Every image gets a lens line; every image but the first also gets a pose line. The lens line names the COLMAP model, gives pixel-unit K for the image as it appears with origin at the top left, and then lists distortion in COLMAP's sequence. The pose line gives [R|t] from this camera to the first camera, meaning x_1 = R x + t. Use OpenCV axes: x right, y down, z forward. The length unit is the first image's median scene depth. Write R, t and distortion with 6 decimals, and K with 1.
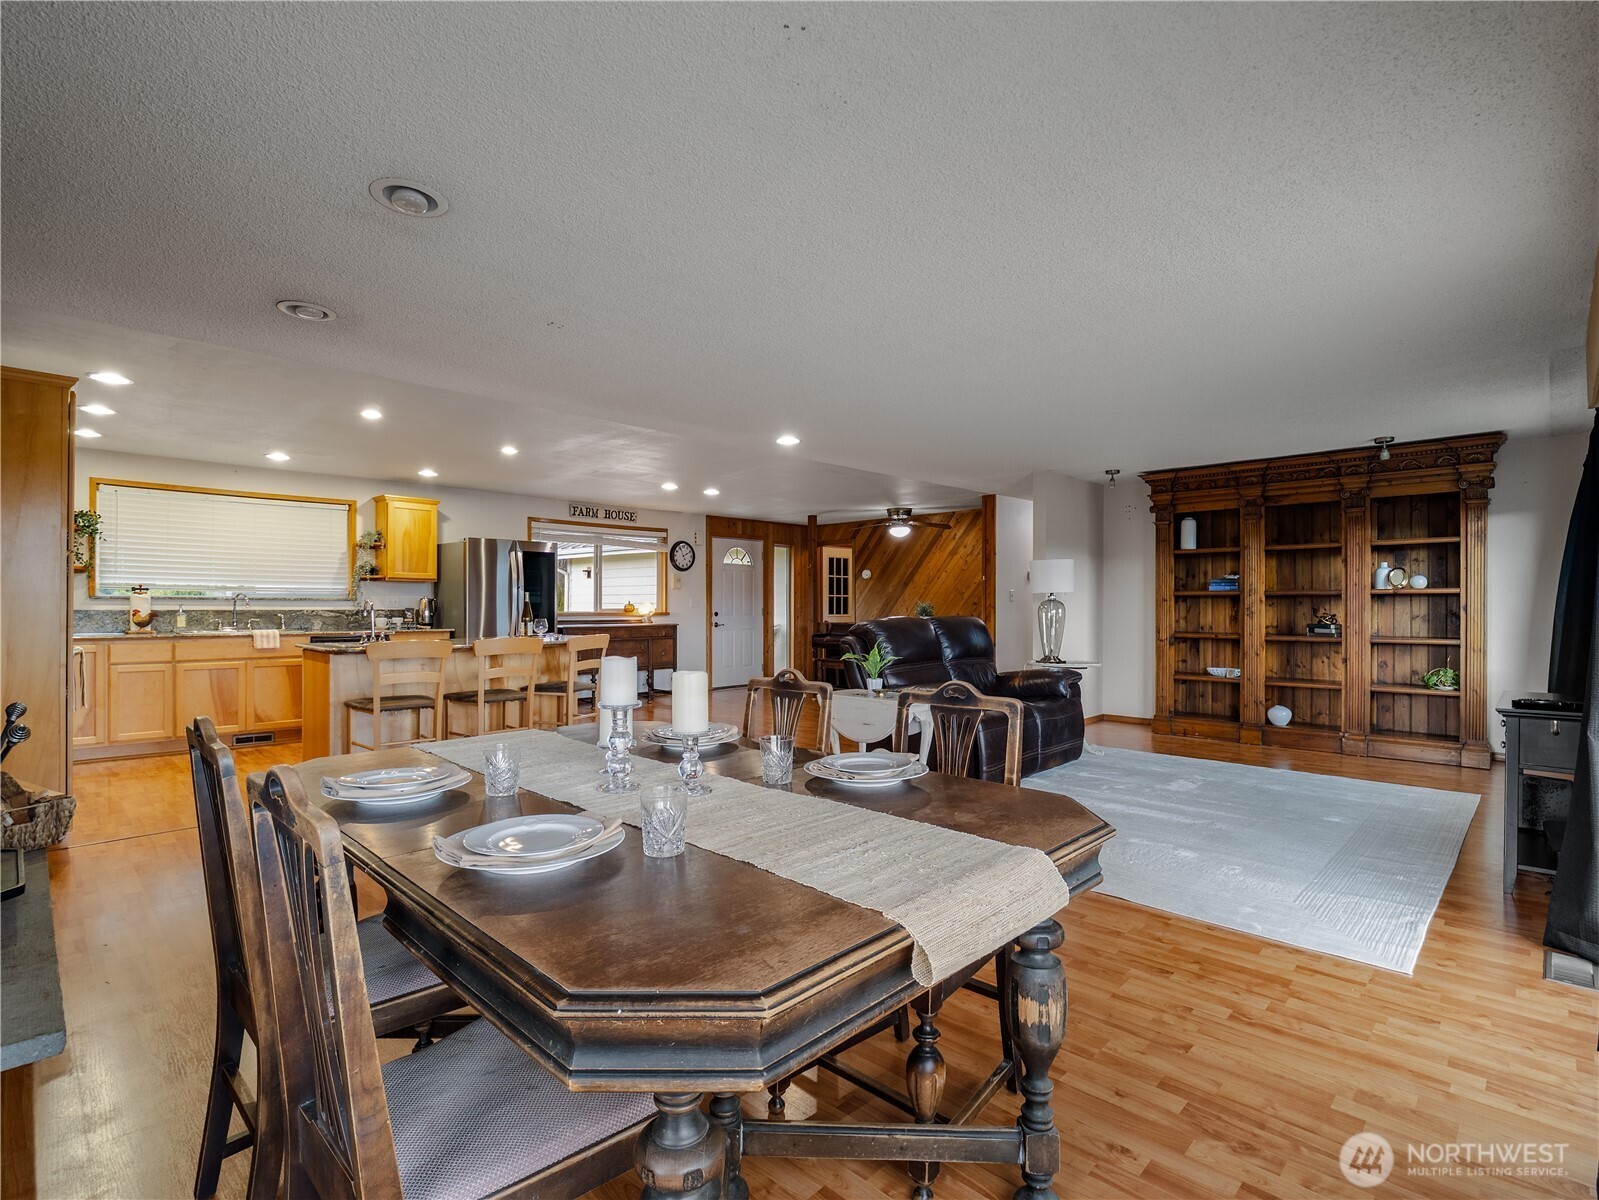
lens RADIAL K [[771.0, 0, 799.5], [0, 771.0, 600.0], [0, 0, 1]] dist [-0.023448, 0.007896]
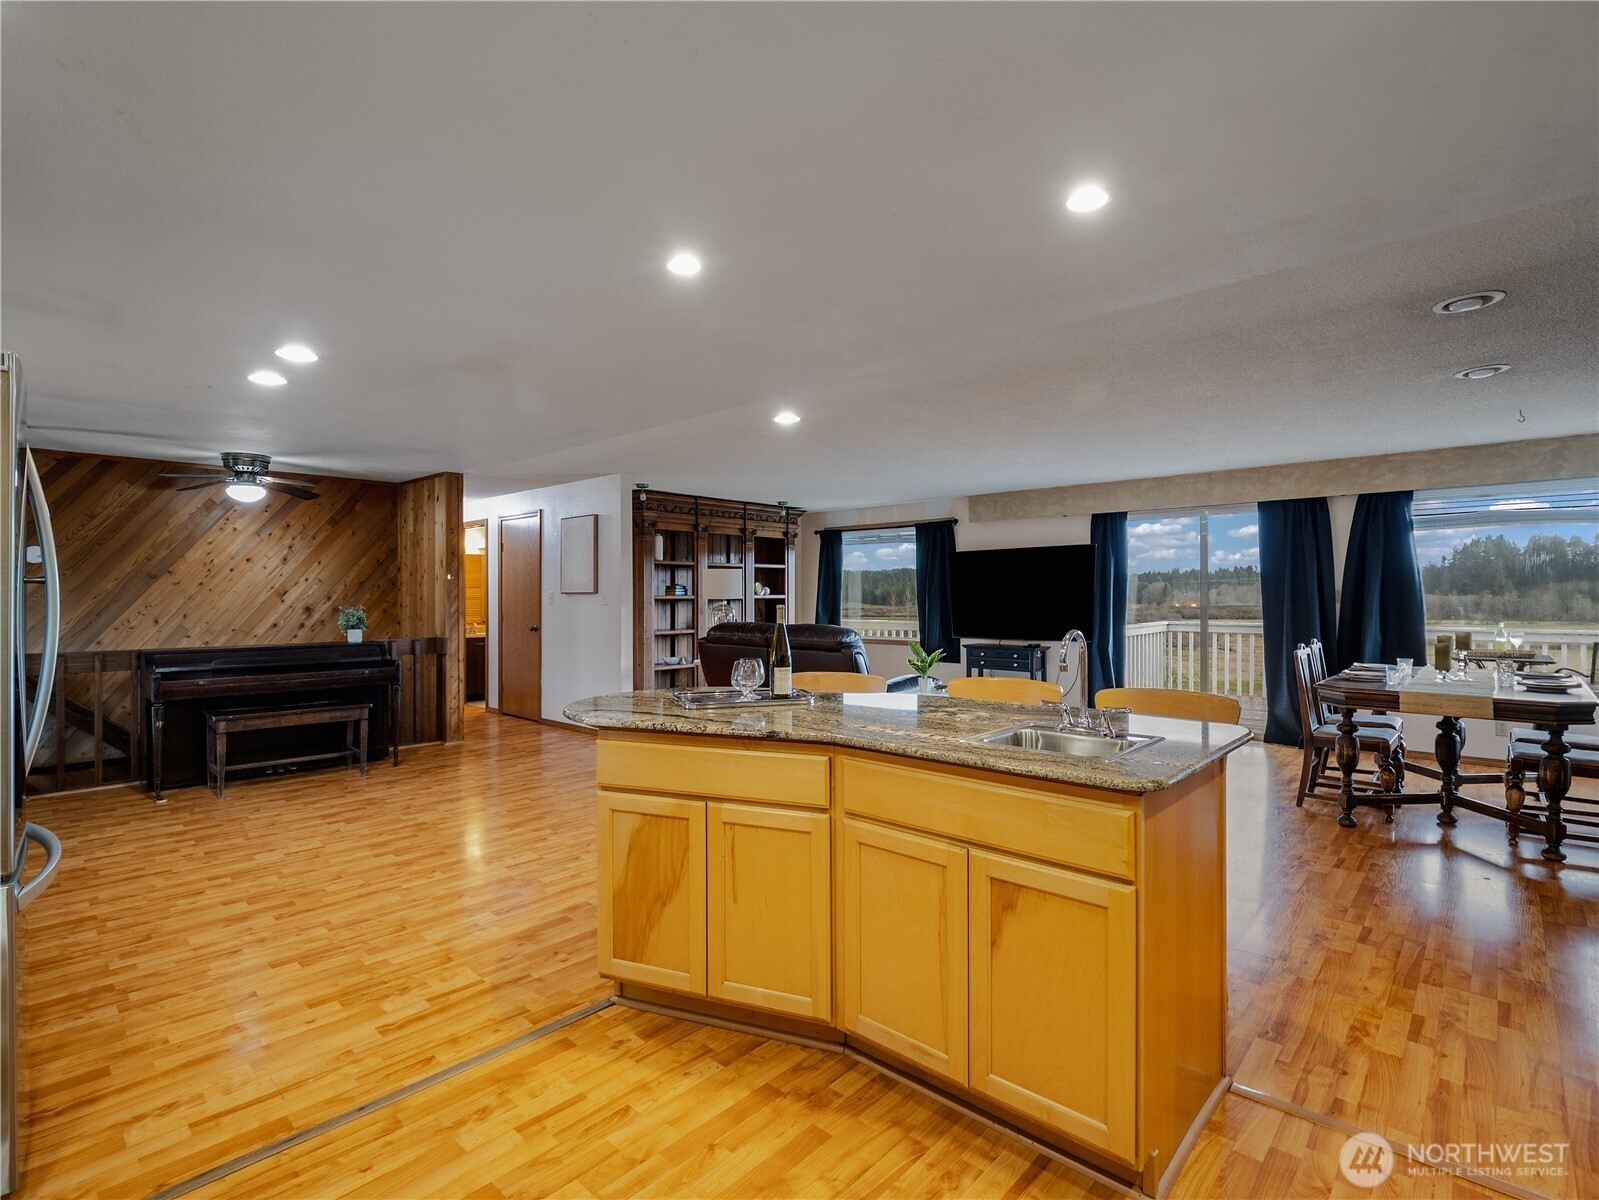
lens RADIAL K [[771.0, 0, 799.5], [0, 771.0, 600.0], [0, 0, 1]] dist [-0.023448, 0.007896]
pose [[-0.022573, -0.006768, 0.999722, -0.746624], [-0.005419, 0.999963, 0.006648, -0.015035], [-0.999731, -0.005267, -0.022609, 0.871256]]
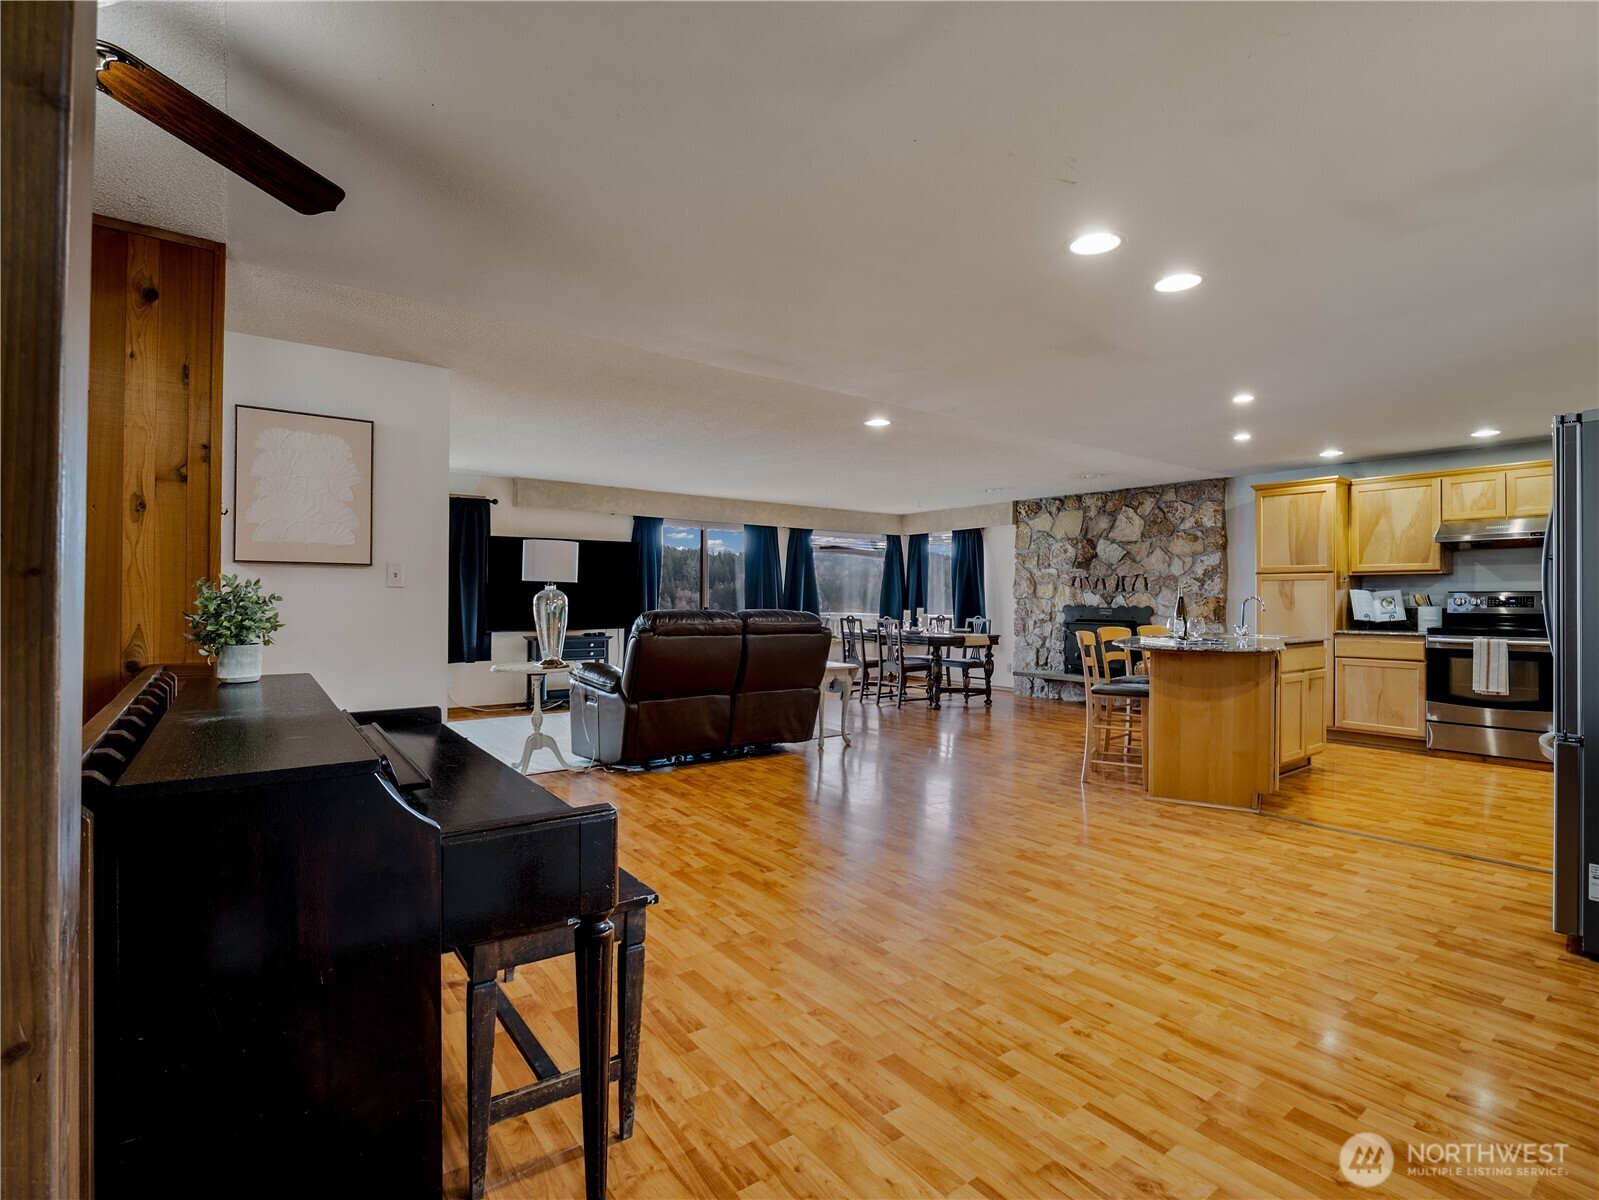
lens RADIAL K [[771.0, 0, 799.5], [0, 771.0, 600.0], [0, 0, 1]] dist [-0.023448, 0.007896]
pose [[-0.988063, -0.008947, 0.153788, -0.054865], [-0.010622, 0.999893, -0.010078, 0.015676], [-0.153681, -0.011591, -0.988052, 1.691653]]
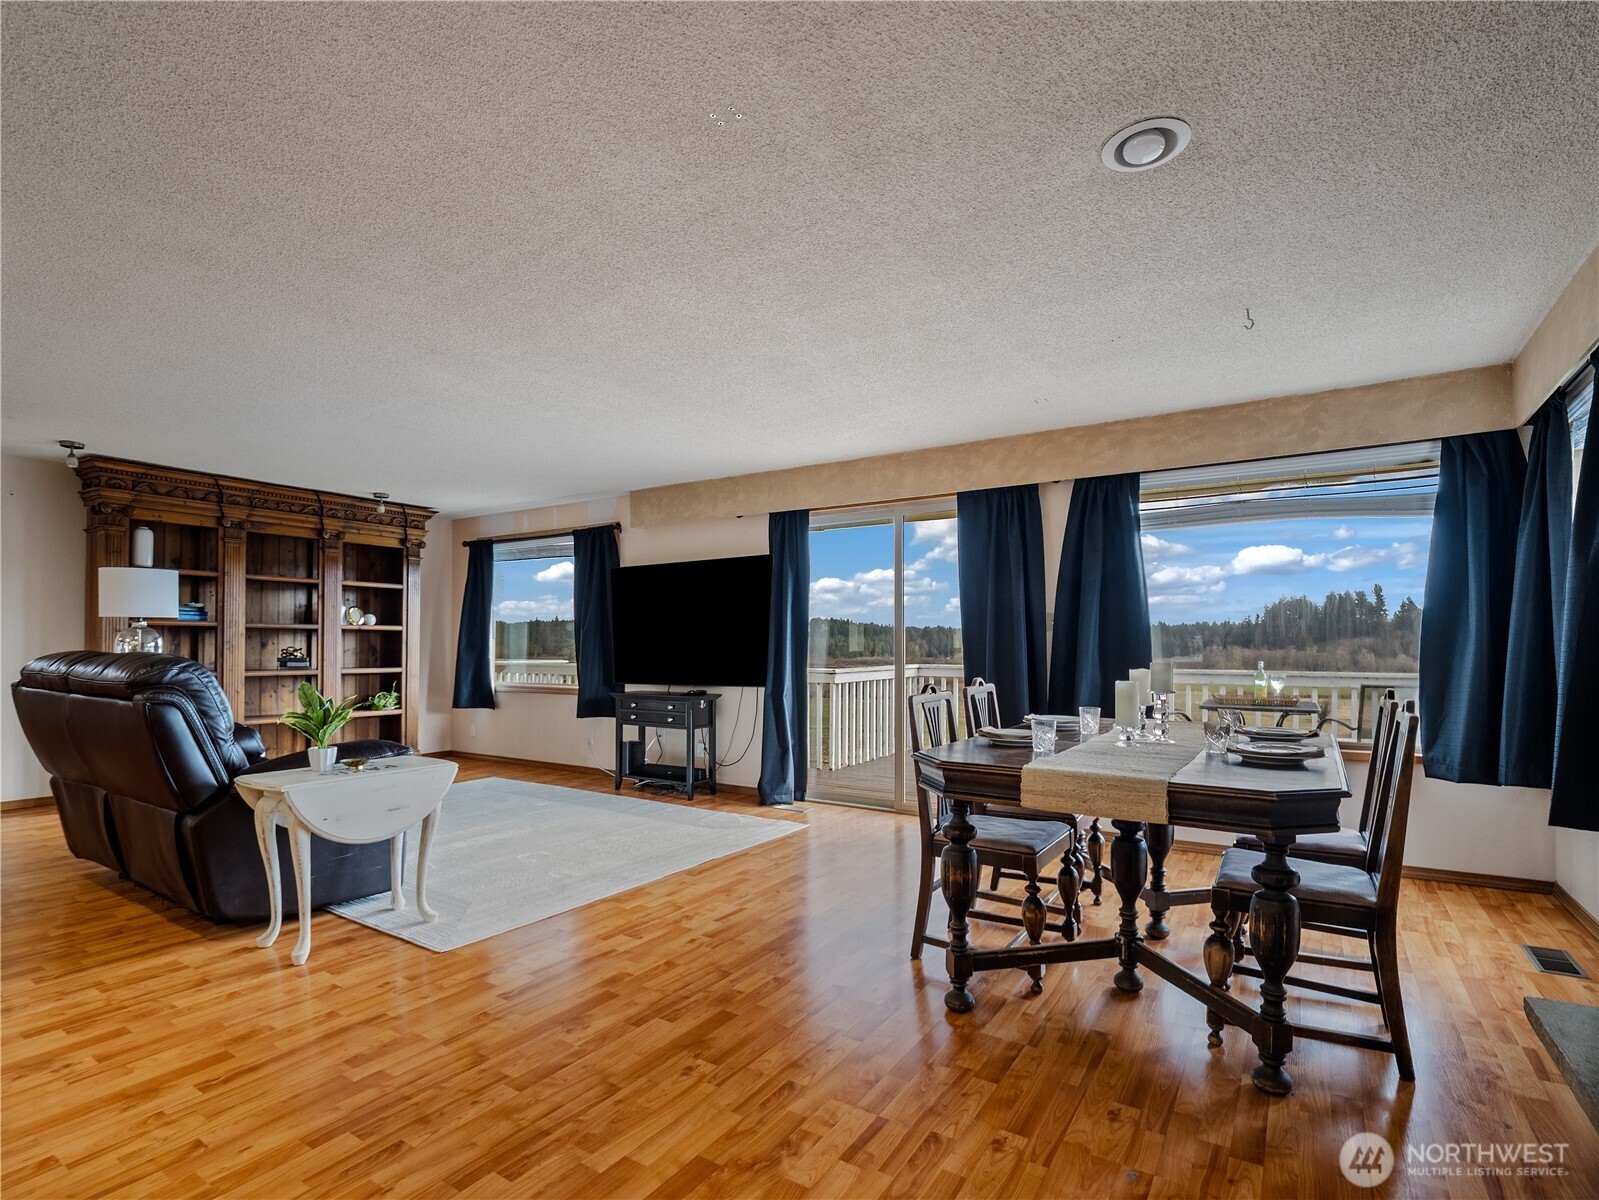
lens RADIAL K [[788.7, 0, 801.5], [0, 788.7, 634.9], [0, 0, 1]] dist [-0.001762, -0.000596]
pose [[-0.191957, 0.012965, 0.981318, -0.452533], [-0.012892, 0.999793, -0.015731, 0.009018], [-0.981319, -0.015670, -0.191750, 0.524057]]
